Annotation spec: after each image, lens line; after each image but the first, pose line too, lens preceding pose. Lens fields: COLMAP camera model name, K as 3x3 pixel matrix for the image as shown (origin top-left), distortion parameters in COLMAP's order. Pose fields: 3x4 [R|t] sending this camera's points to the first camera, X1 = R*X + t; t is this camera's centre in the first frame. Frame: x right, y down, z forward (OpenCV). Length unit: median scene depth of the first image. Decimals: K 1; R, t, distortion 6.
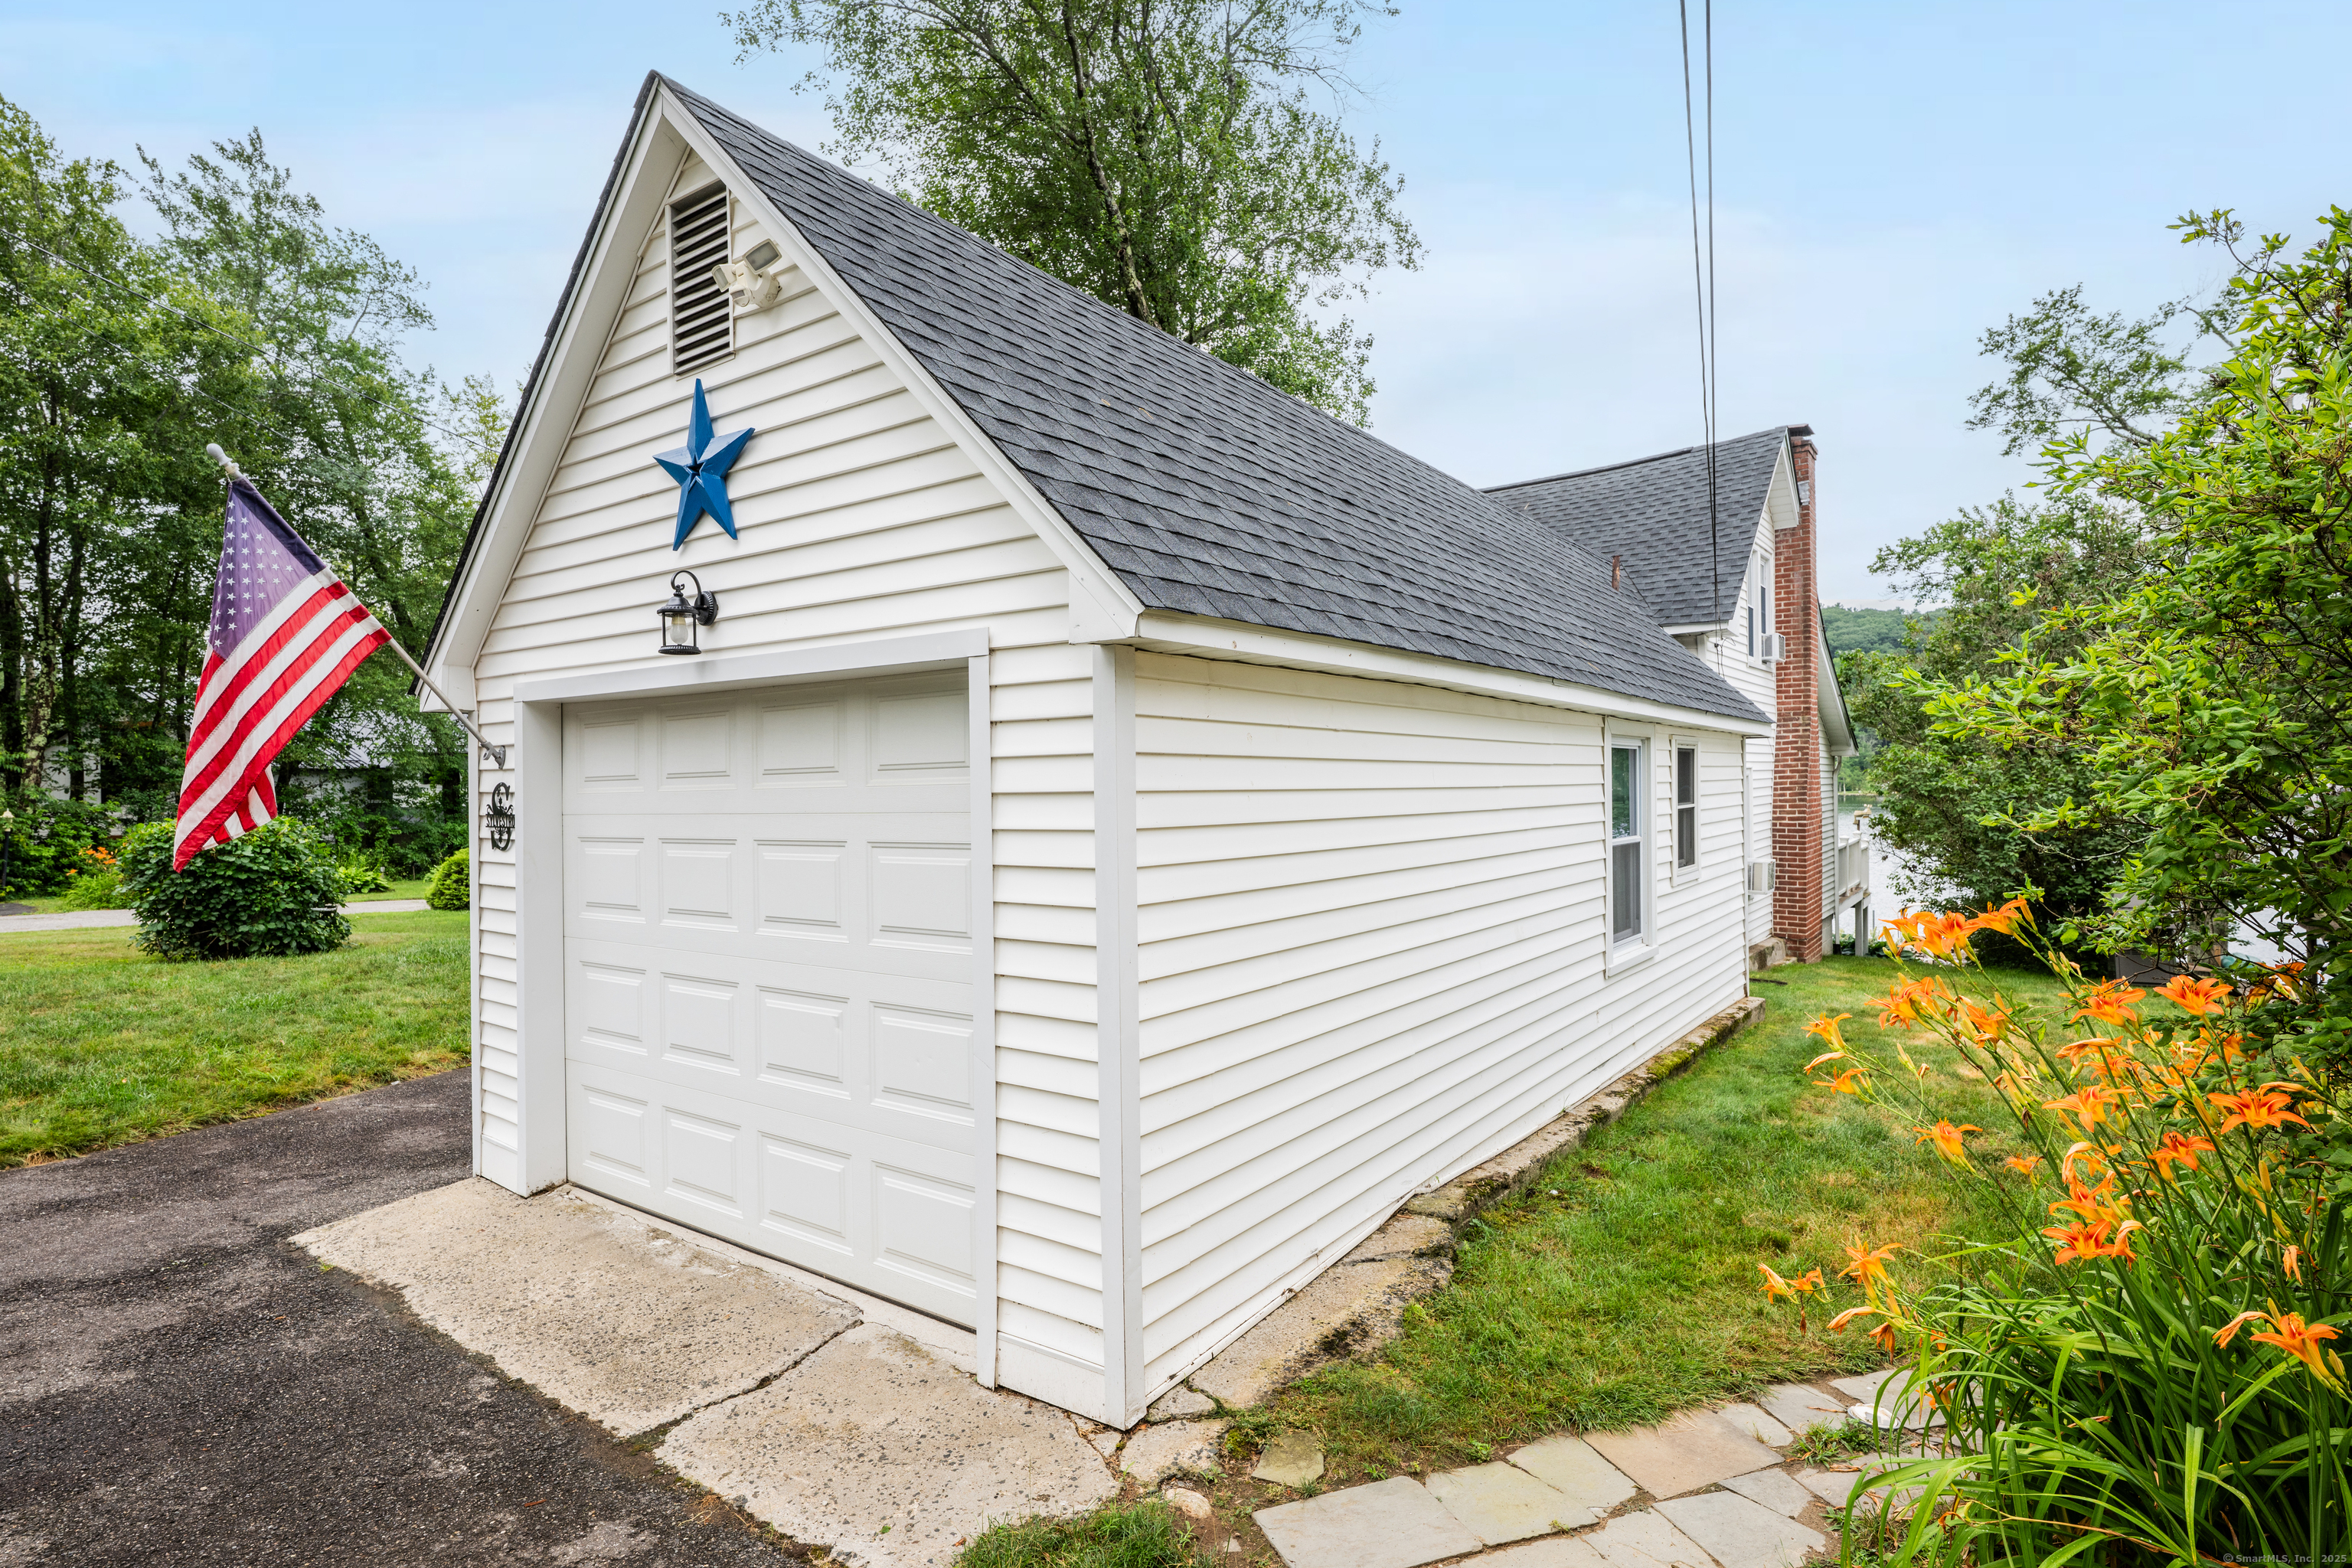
lens RADIAL K [[1179.9, 0, 1176.0], [0, 1179.9, 784.0], [0, 0, 1]] dist [0.004233, 0.000587]
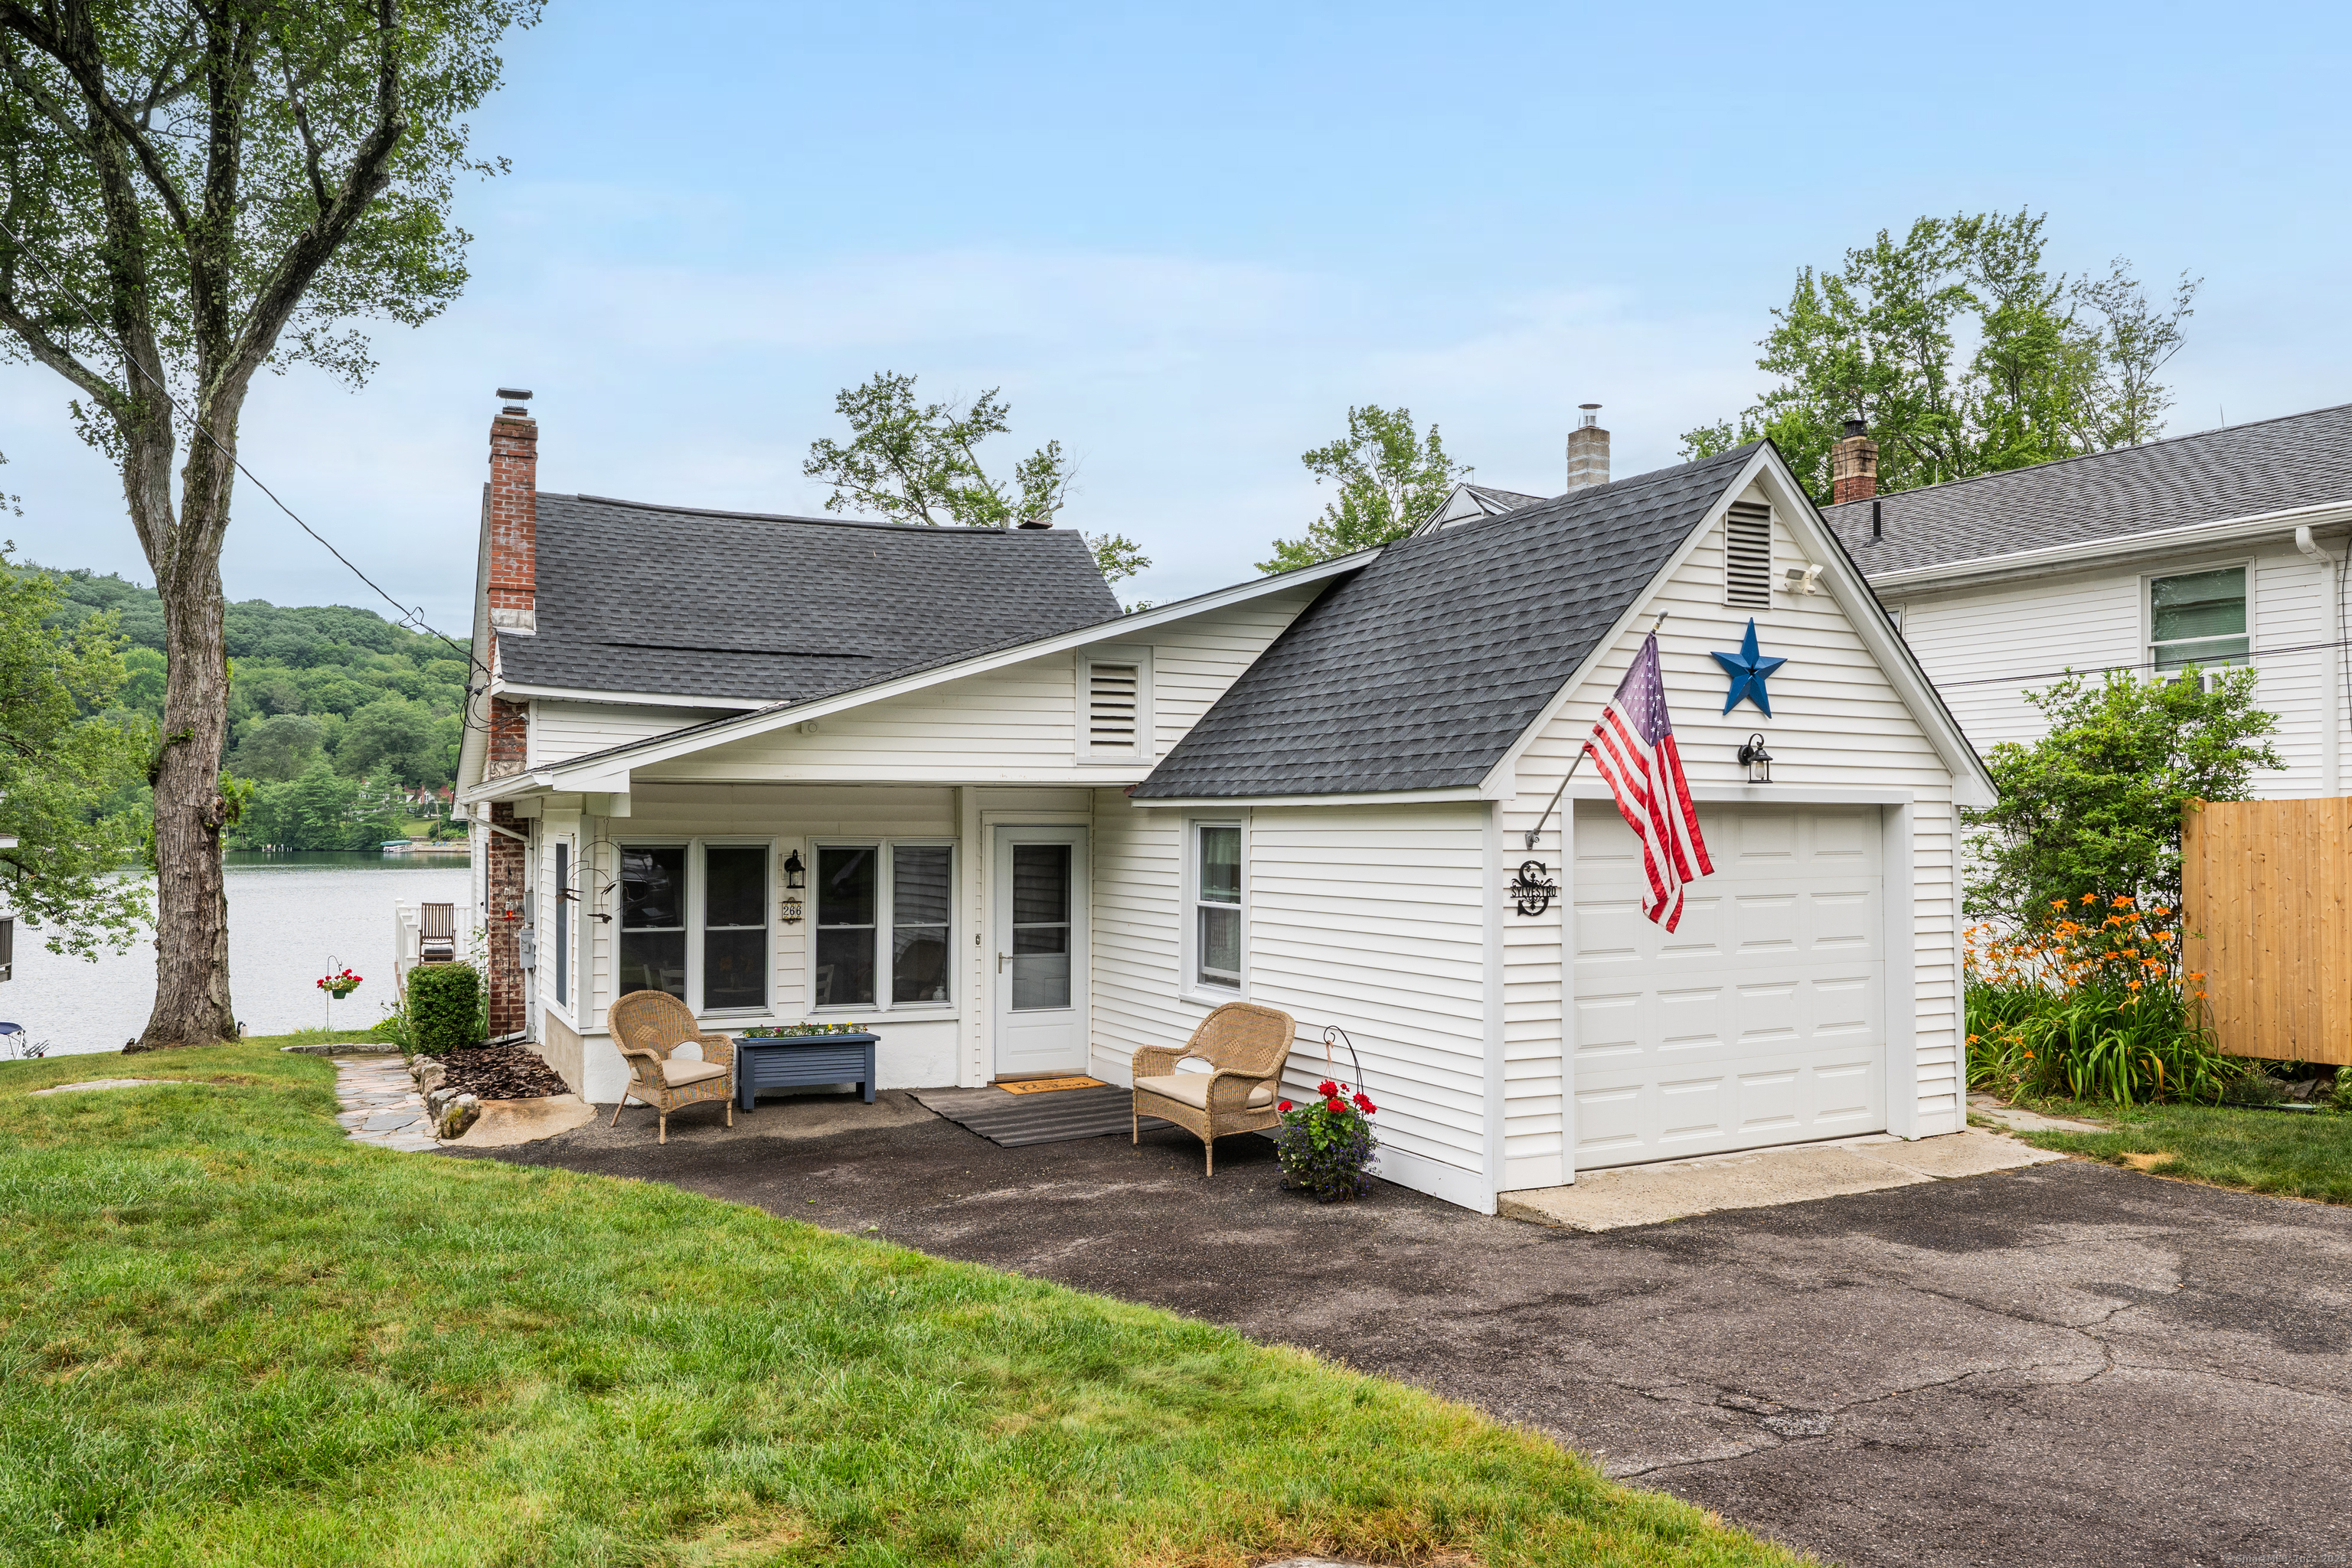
lens RADIAL K [[1666.8, 0, 1176.0], [0, 1666.8, 784.0], [0, 0, 1]] dist [-0.006023, -0.001862]
pose [[0.439772, 0.032581, 0.897518, -2.840555], [-0.009930, 0.999457, -0.031416, -0.028349], [-0.898054, 0.004904, 0.439857, 0.700887]]
